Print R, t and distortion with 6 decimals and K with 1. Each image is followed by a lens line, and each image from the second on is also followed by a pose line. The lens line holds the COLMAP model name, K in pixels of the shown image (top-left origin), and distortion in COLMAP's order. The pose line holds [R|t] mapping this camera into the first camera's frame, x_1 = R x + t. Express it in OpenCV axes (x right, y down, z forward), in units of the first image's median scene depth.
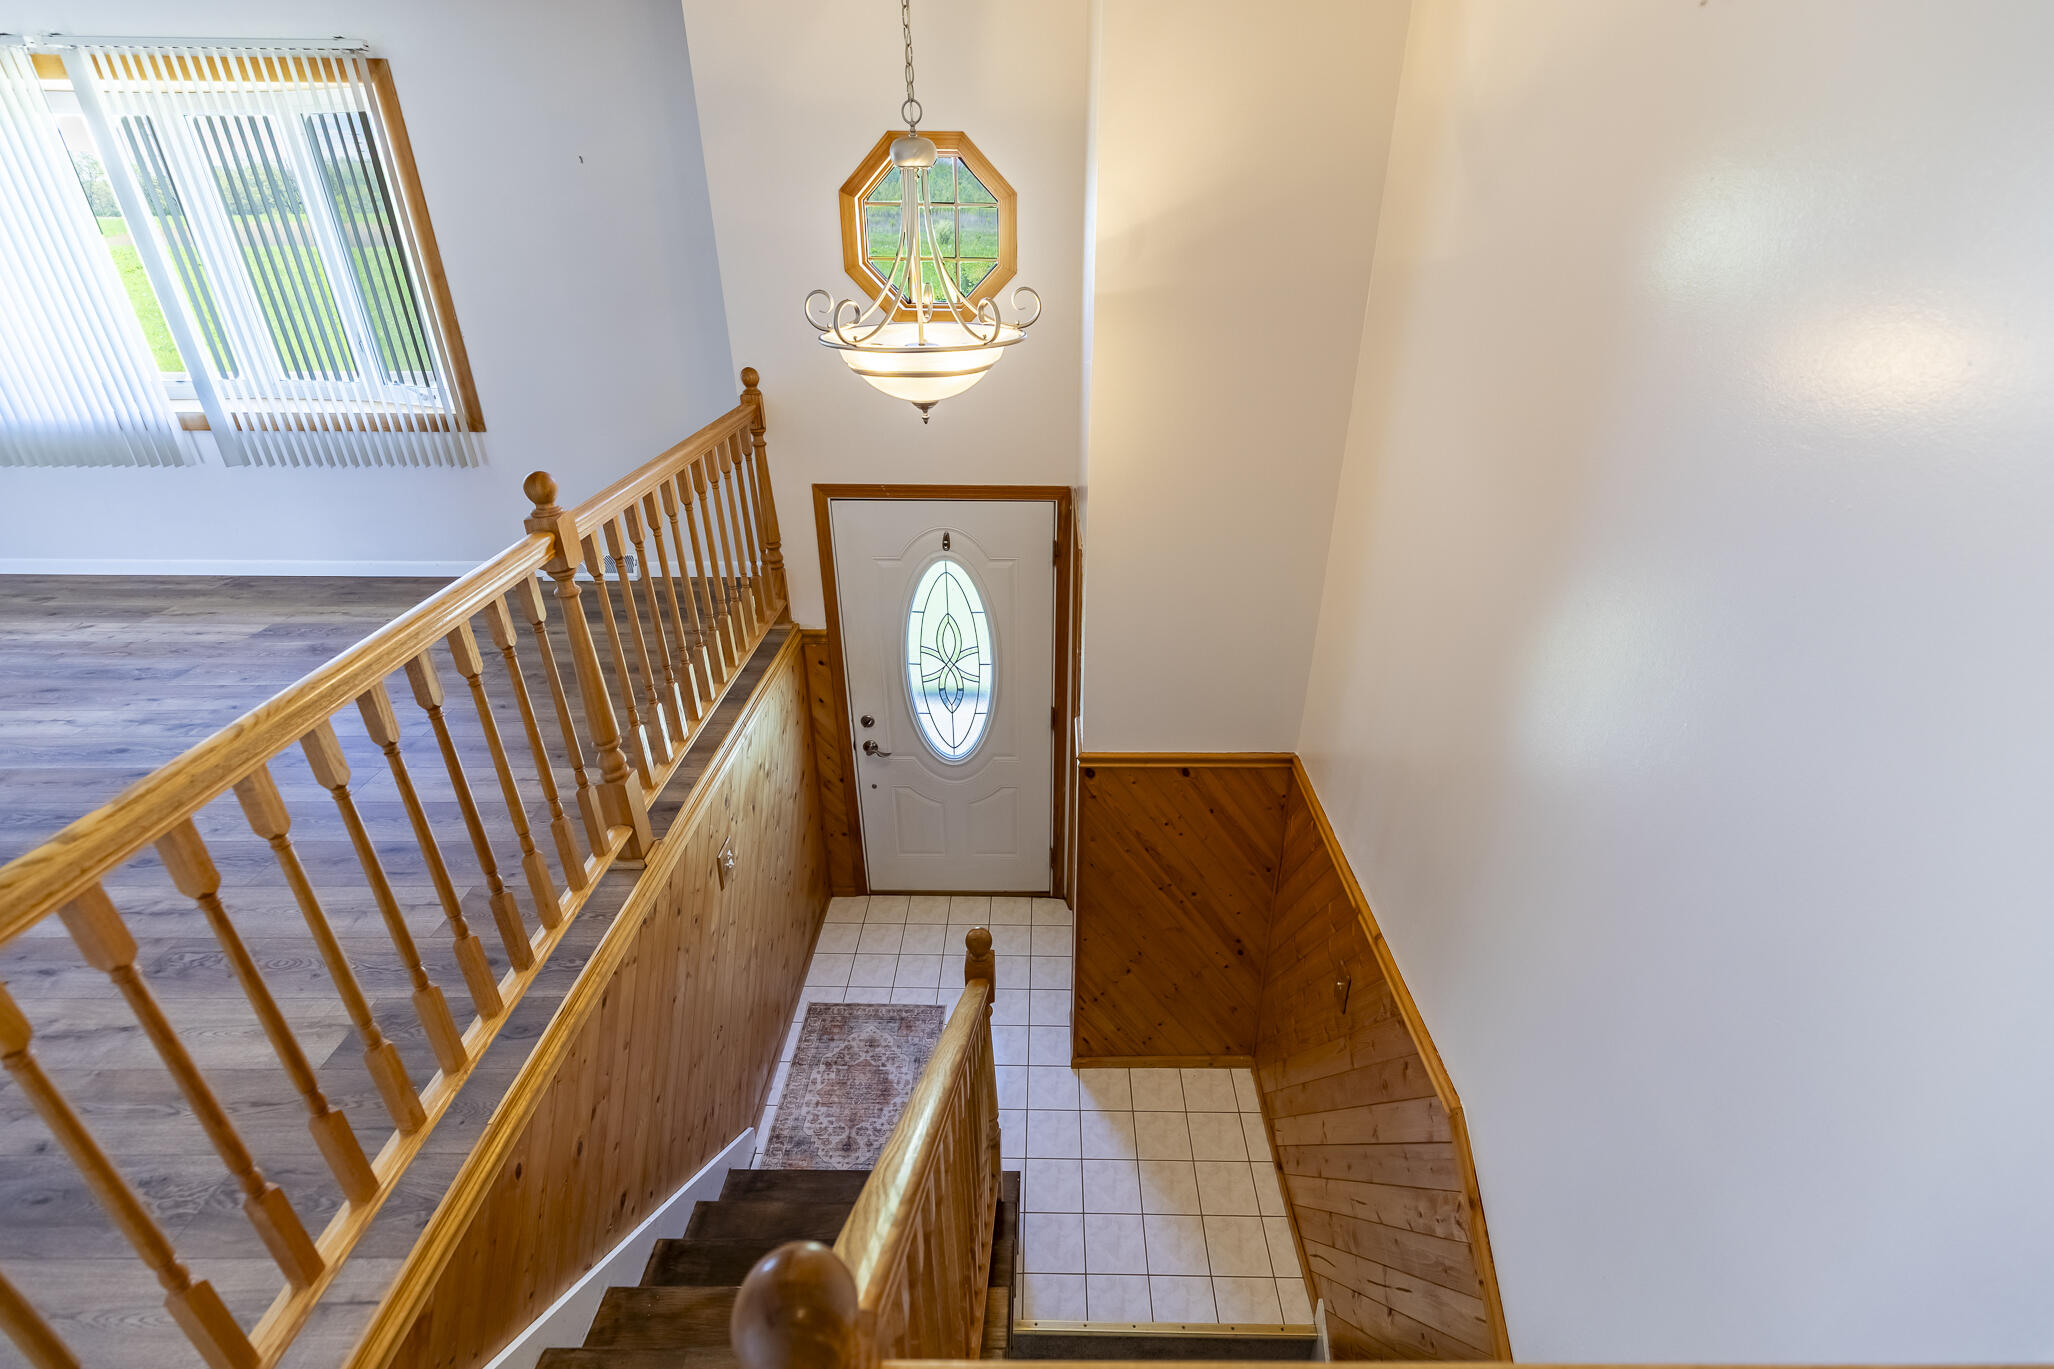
lens RADIAL K [[918.1, 0, 1033.5], [0, 918.1, 673.0], [0, 0, 1]] dist [0.005490, -0.001215]
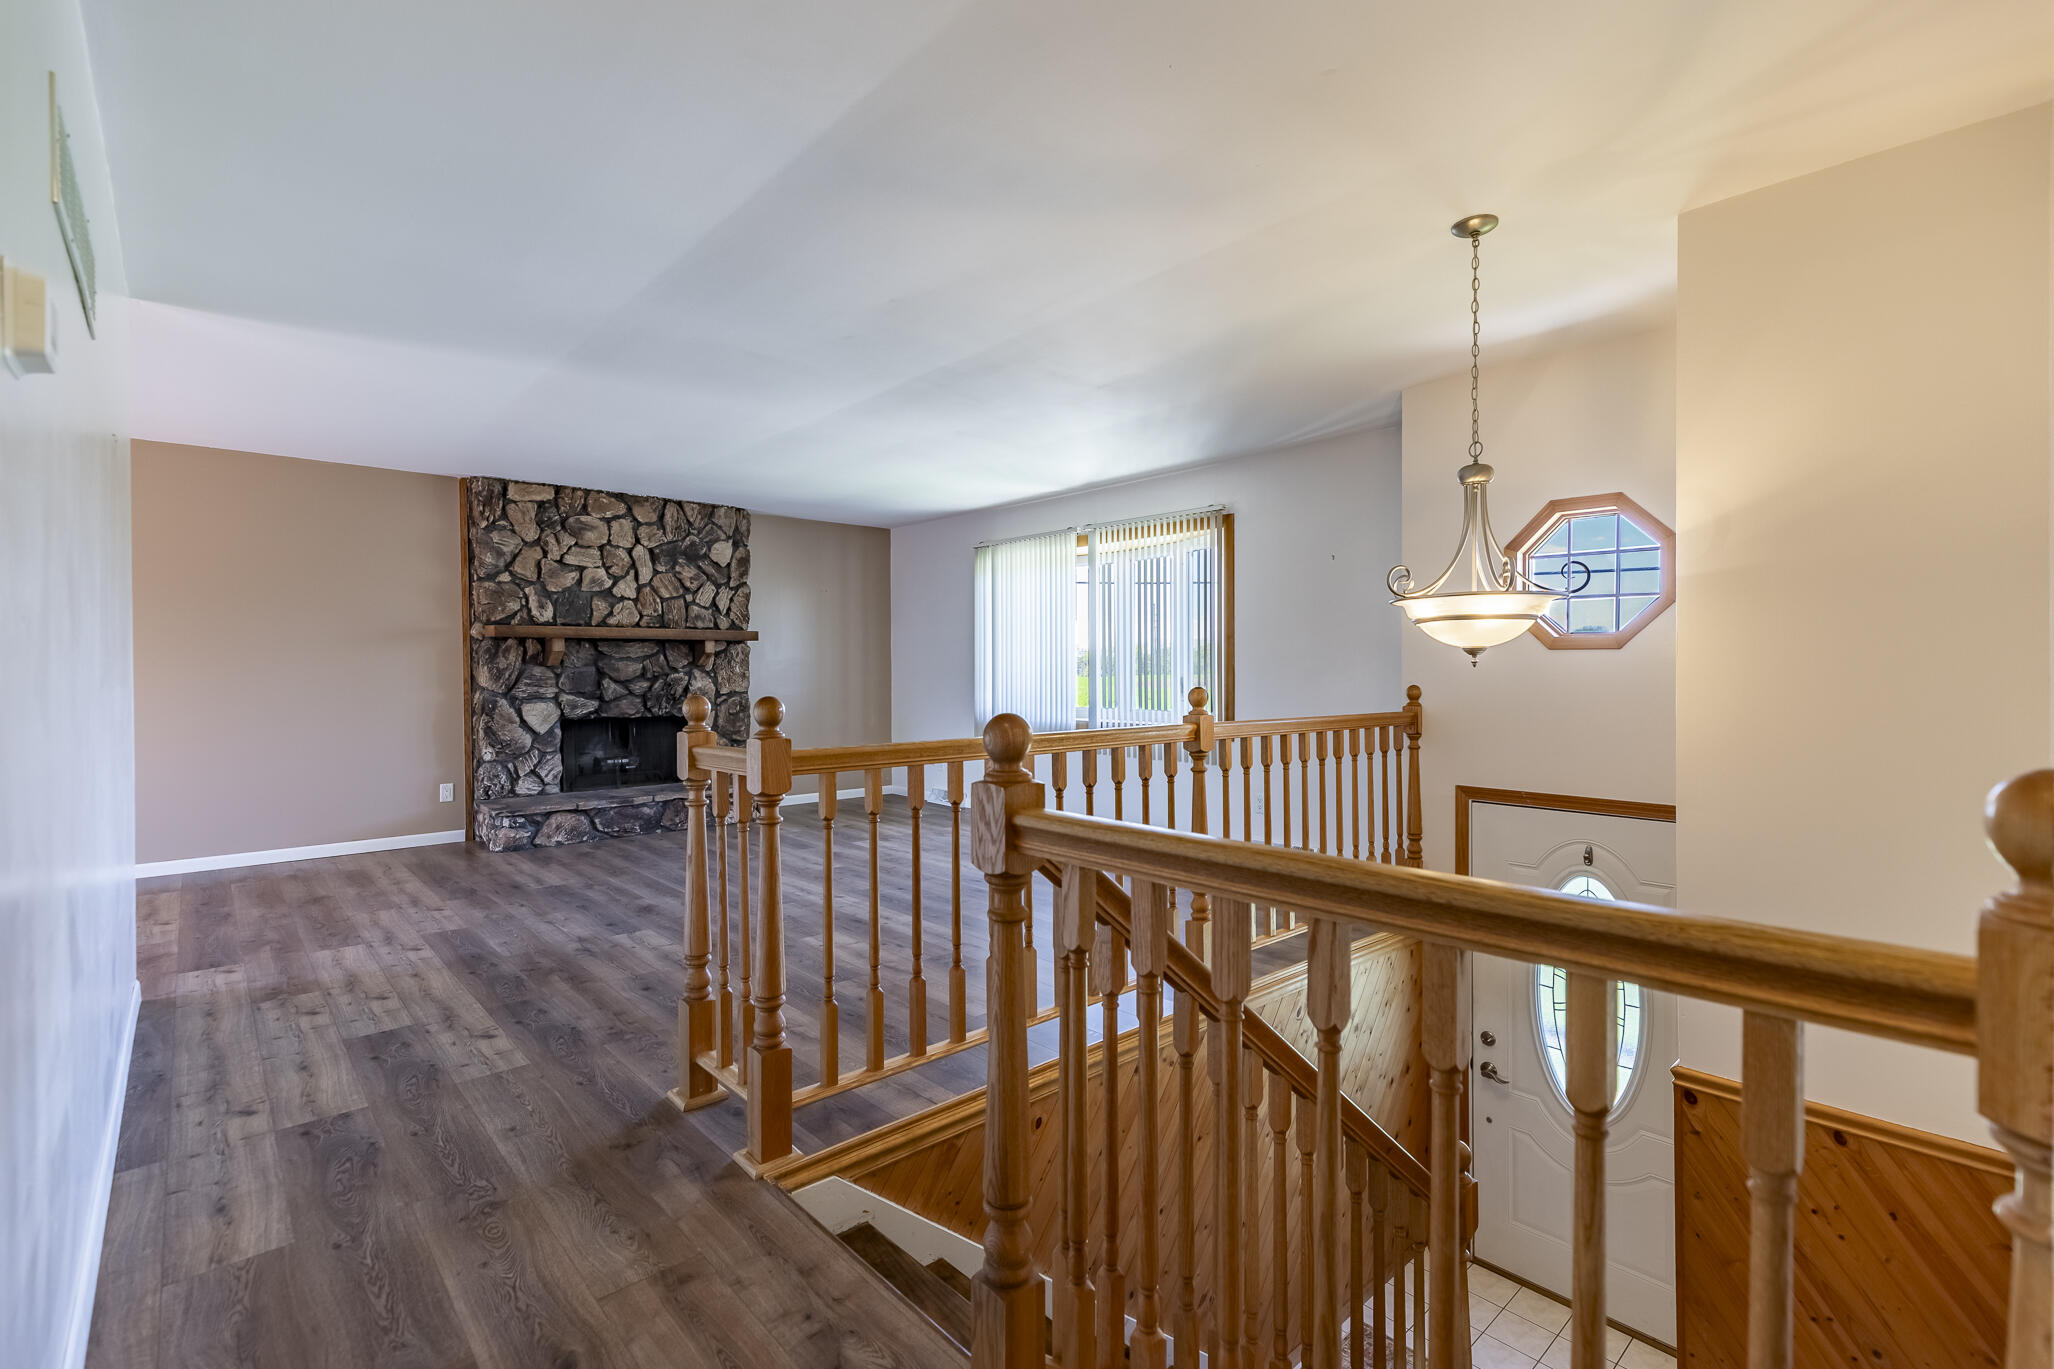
lens RADIAL K [[918.1, 0, 1033.5], [0, 918.1, 673.0], [0, 0, 1]] dist [0.005490, -0.001215]
pose [[0.679423, -0.001761, -0.733745, 0.261836], [-0.329009, 0.893101, -0.306795, 0.209574], [0.655848, 0.449852, 0.606214, -0.086744]]
